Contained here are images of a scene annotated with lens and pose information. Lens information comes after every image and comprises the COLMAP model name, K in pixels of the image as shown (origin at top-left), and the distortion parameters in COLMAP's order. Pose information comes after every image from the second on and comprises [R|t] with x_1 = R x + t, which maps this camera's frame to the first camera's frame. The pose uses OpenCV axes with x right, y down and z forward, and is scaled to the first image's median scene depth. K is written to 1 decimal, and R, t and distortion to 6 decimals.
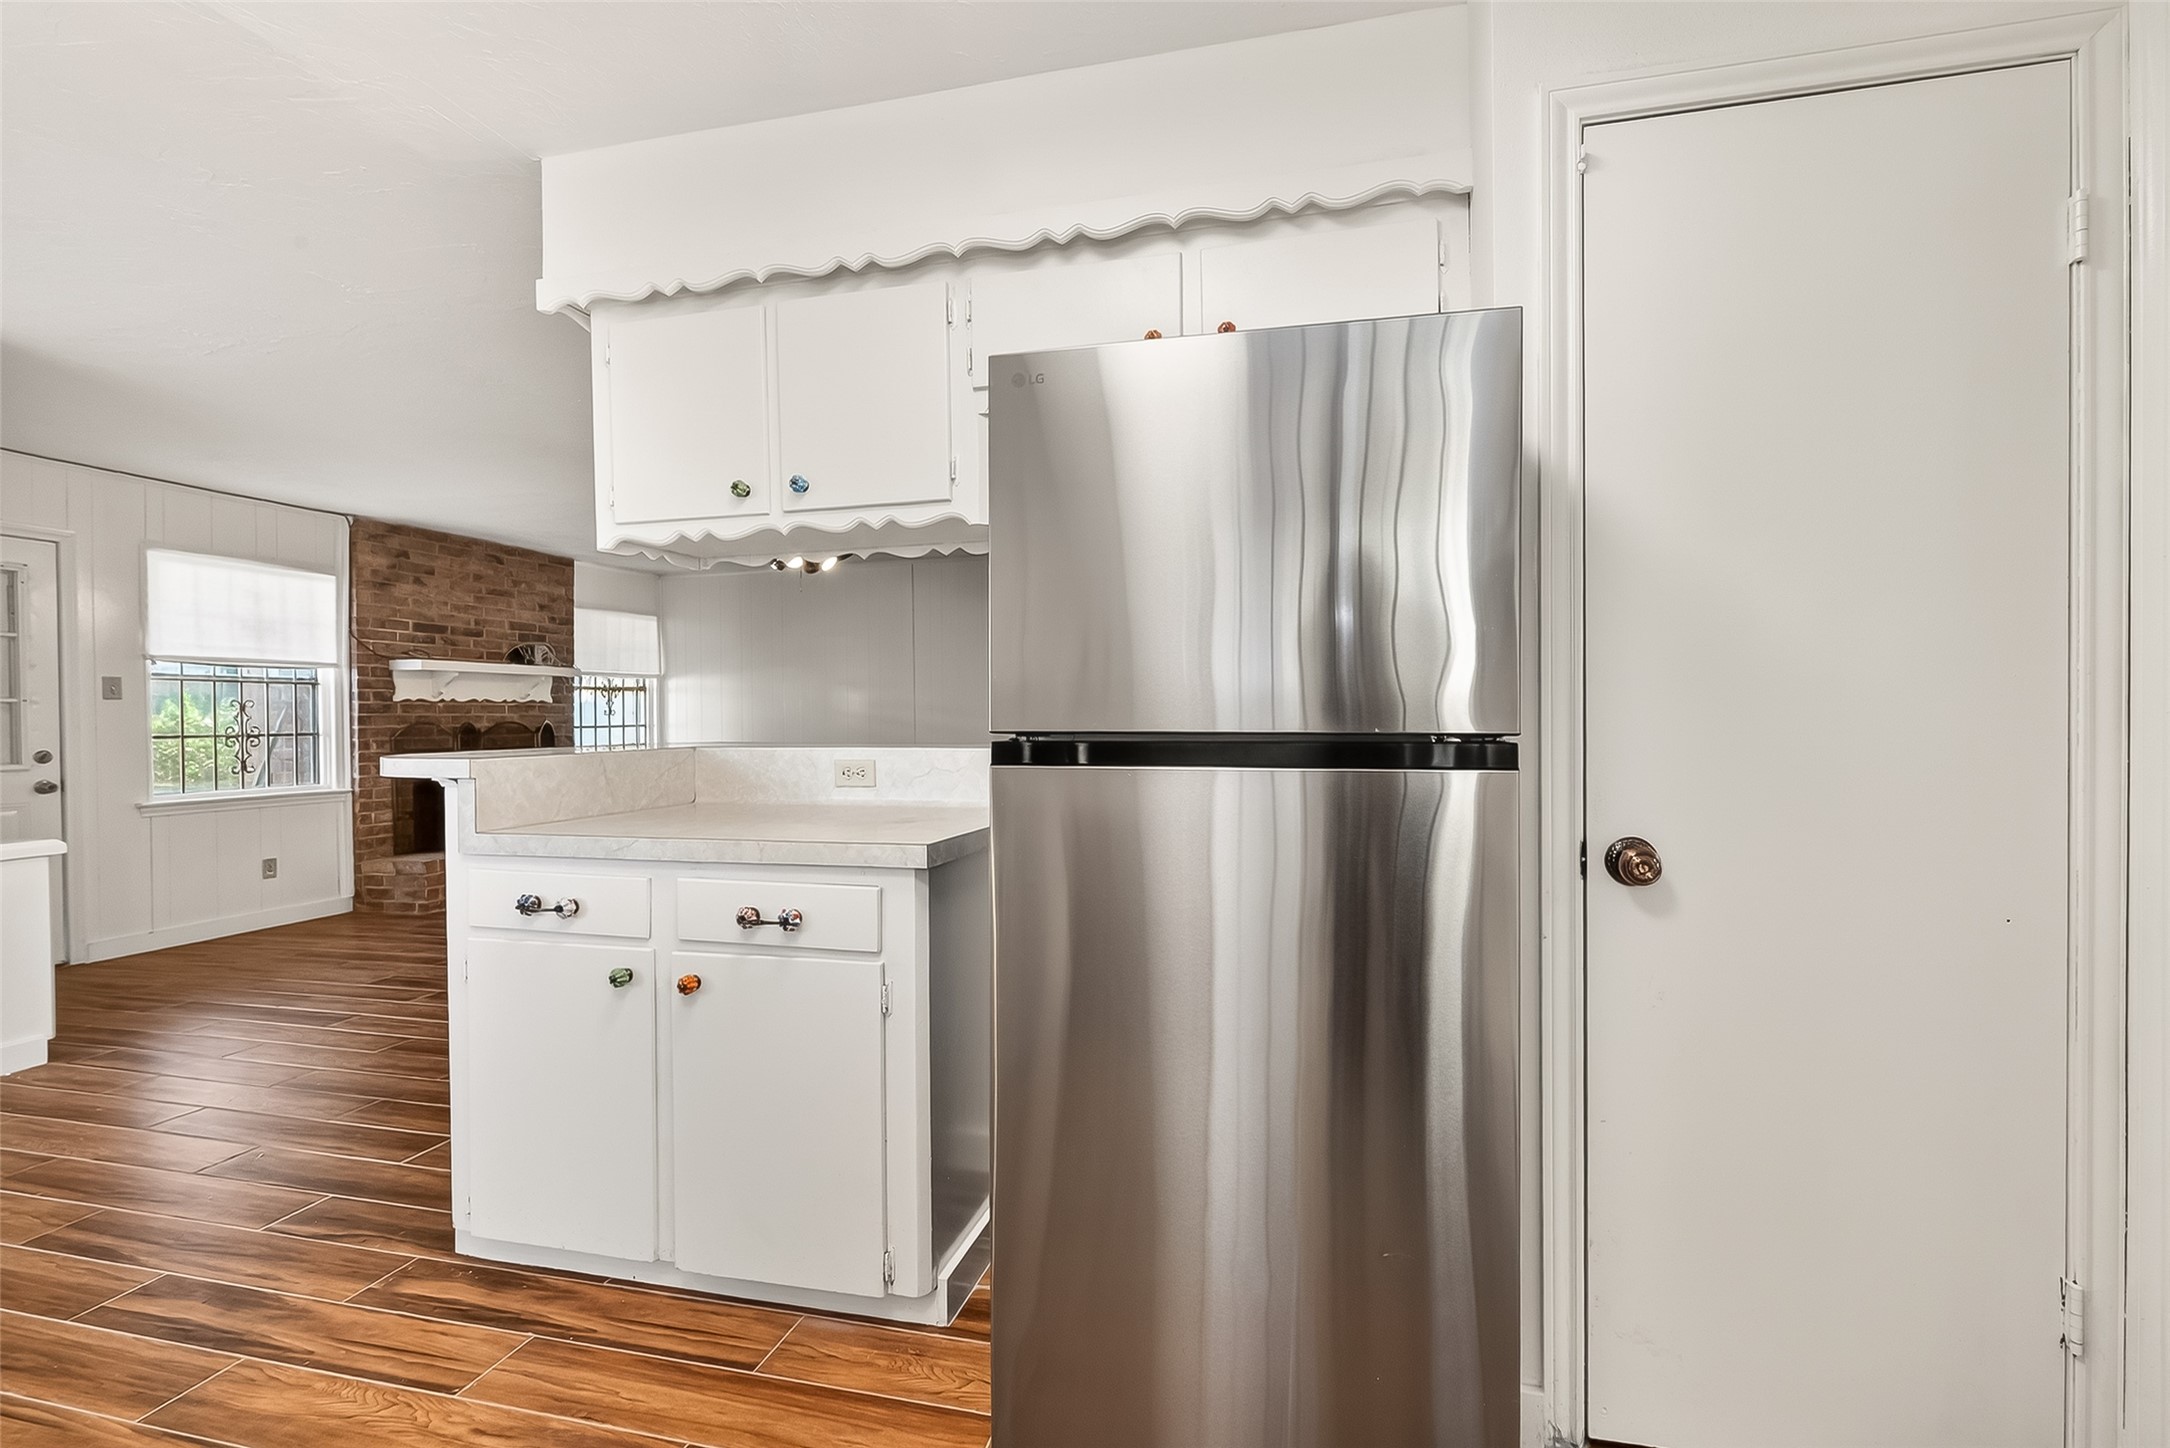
lens RADIAL K [[871.4, 0, 1075.1], [0, 871.4, 722.6], [0, 0, 1]] dist [0.002273, -0.000770]
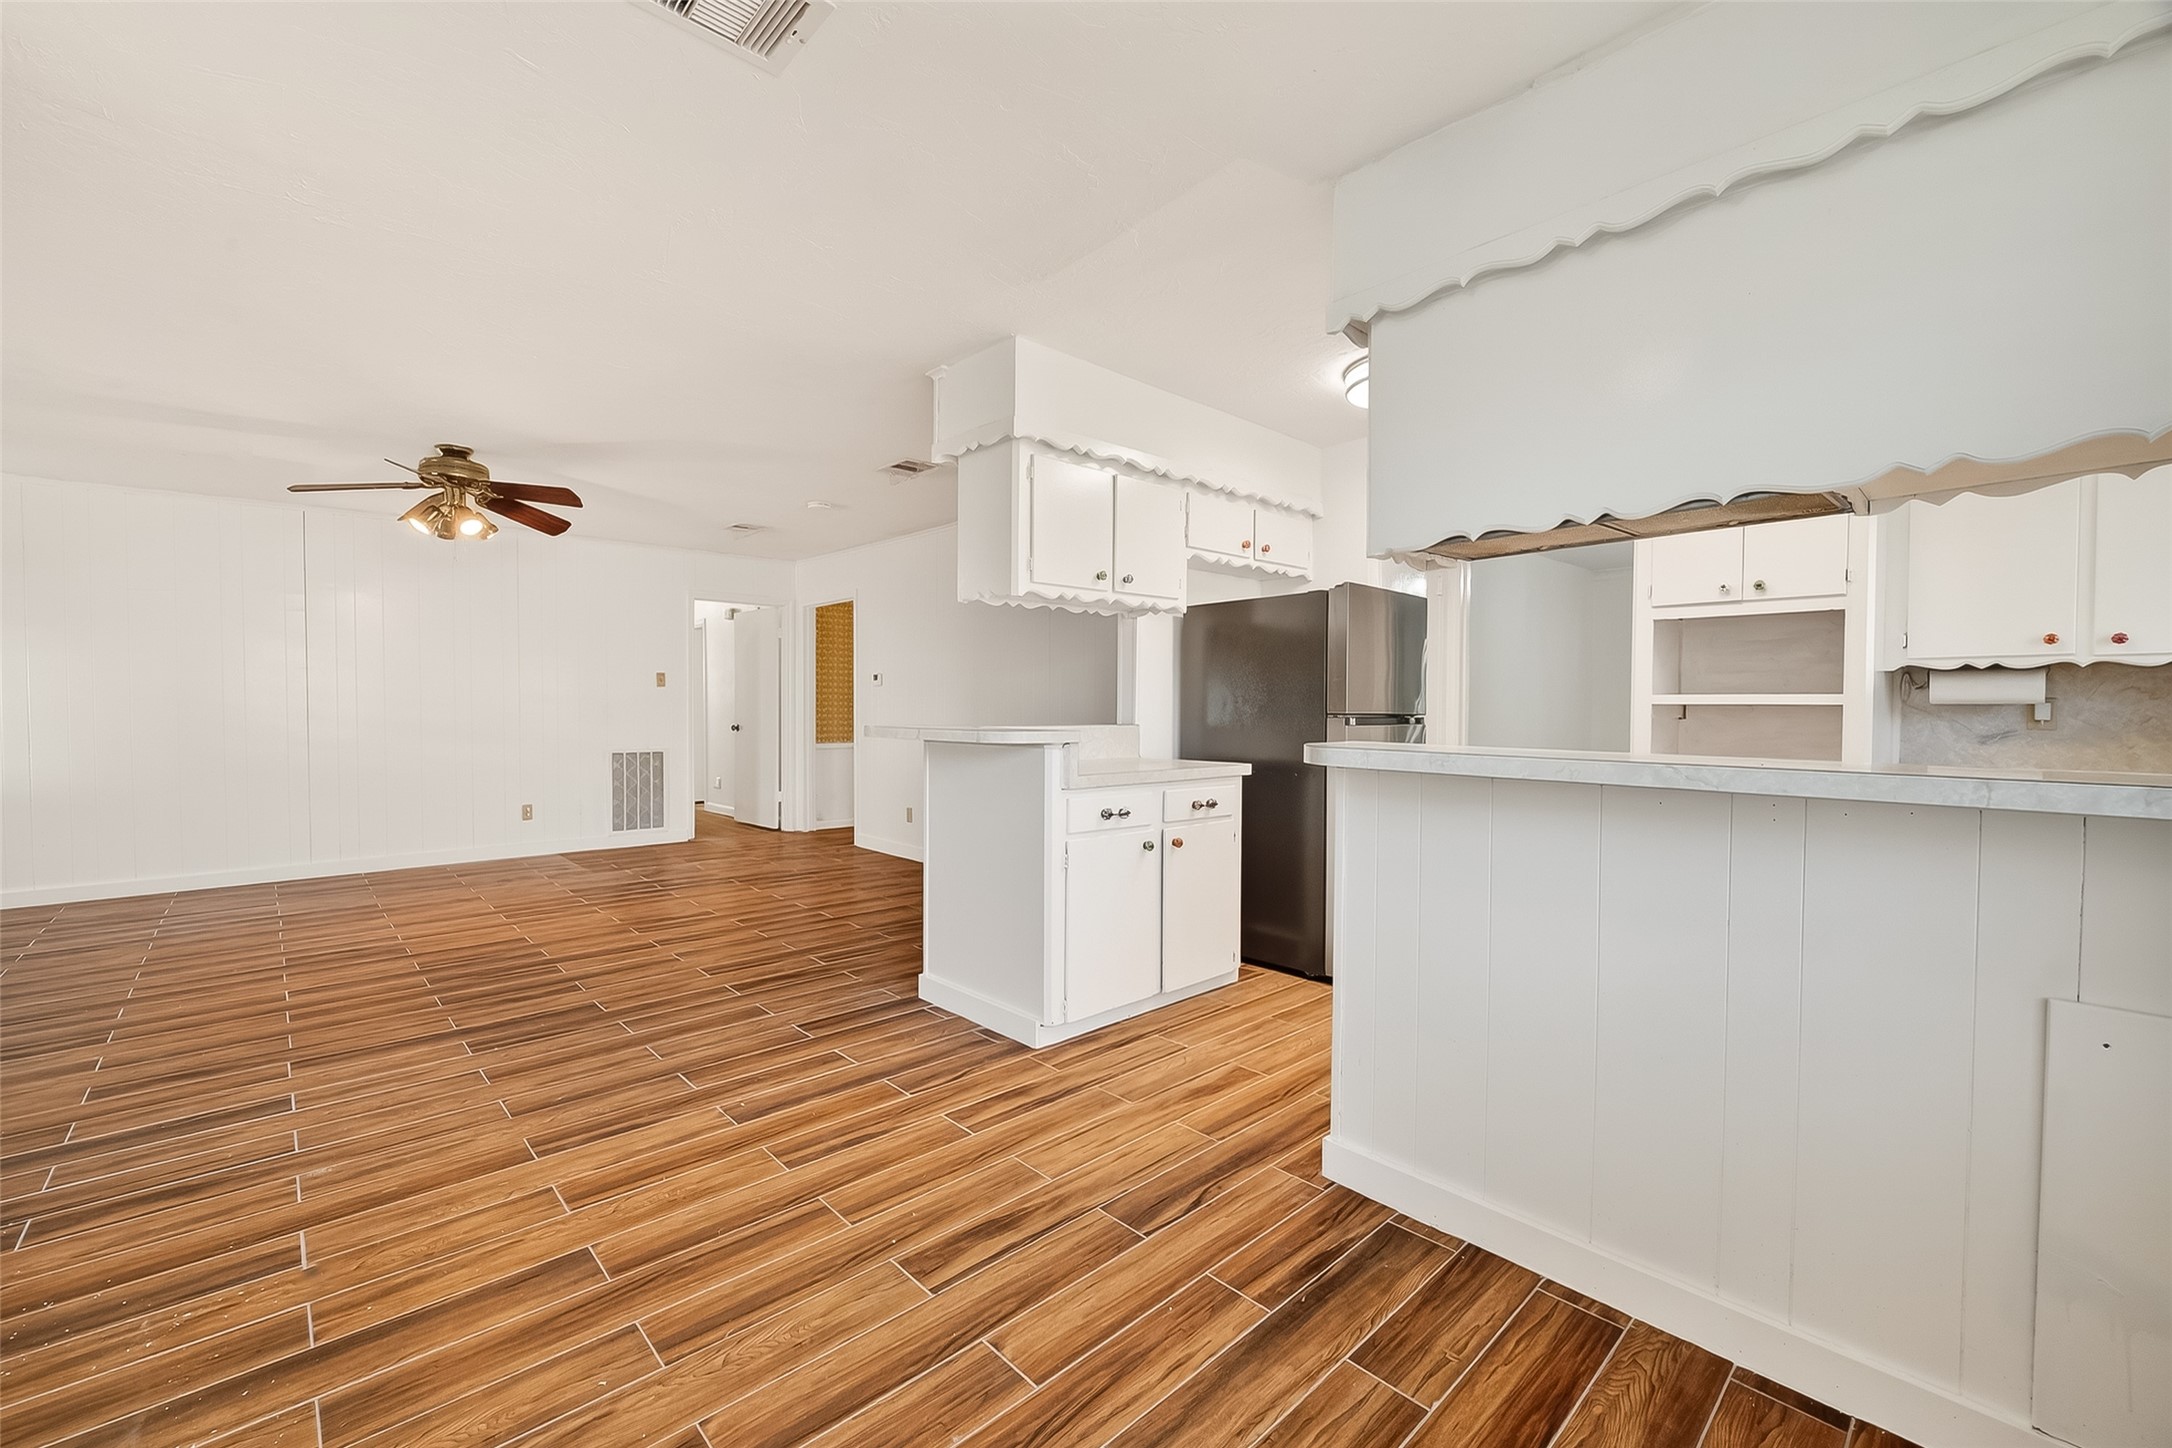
lens RADIAL K [[872.2, 0, 1010.4], [0, 872.2, 723.4], [0, 0, 1]] dist [0.002273, -0.000770]
pose [[0.602431, -0.004010, 0.798161, -2.153051], [0.000303, 0.999988, 0.004795, 0.021518], [-0.798171, -0.002647, 0.602425, 0.110966]]
